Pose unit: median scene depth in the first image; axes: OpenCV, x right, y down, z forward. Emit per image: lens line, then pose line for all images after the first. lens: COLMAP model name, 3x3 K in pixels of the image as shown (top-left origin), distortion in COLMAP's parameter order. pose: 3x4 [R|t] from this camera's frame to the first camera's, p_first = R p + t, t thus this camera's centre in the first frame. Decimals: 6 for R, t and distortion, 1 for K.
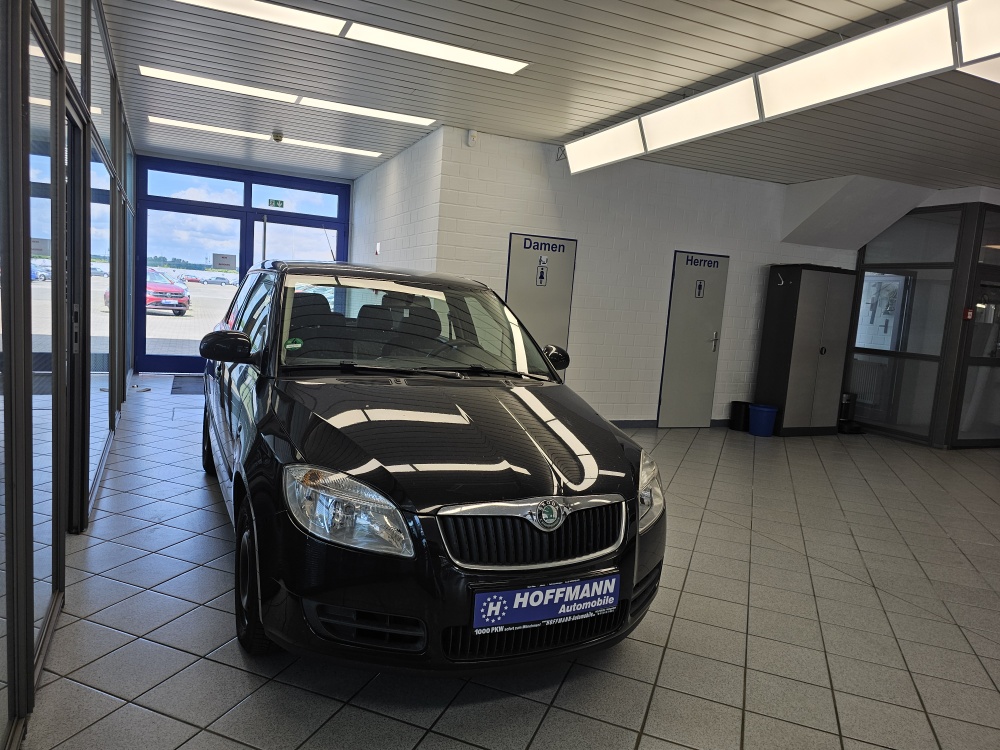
lens RADIAL K [[664.2, 0, 485.9], [0, 664.2, 379.5], [0, 0, 1]] dist [0.043910, -0.049211]
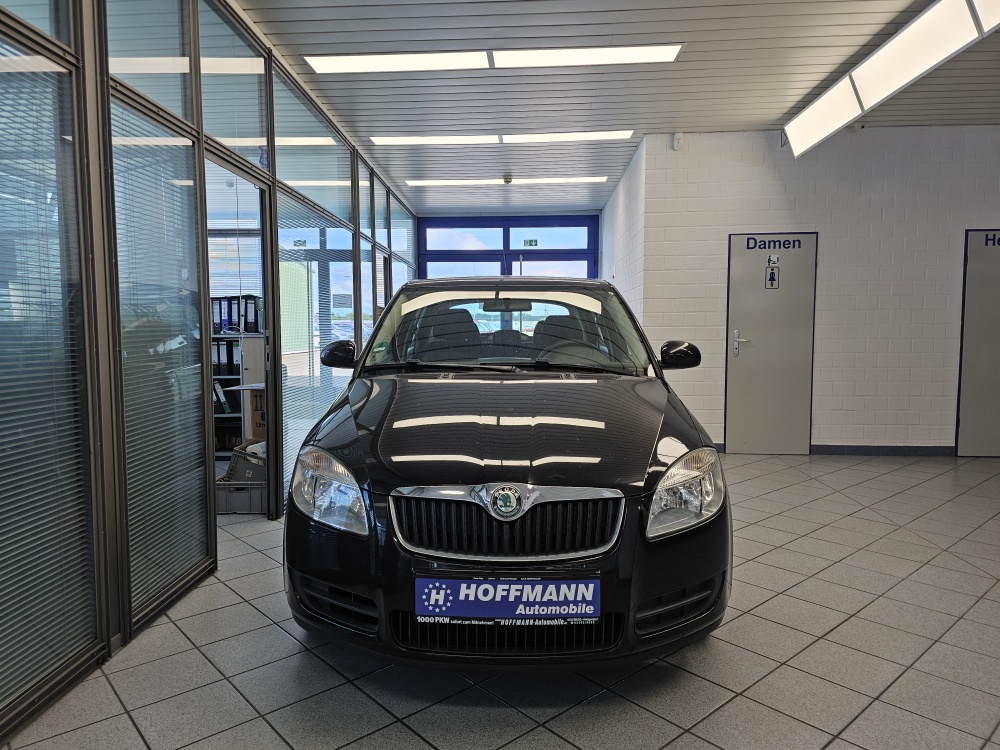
lens RADIAL K [[664.2, 0, 490.8], [0, 664.2, 379.1], [0, 0, 1]] dist [0.043910, -0.049211]
pose [[0.887547, -0.039655, -0.459008, 0.464548], [0.012285, 0.997972, -0.062463, 0.084093], [0.460554, 0.049800, 0.886234, 0.160287]]
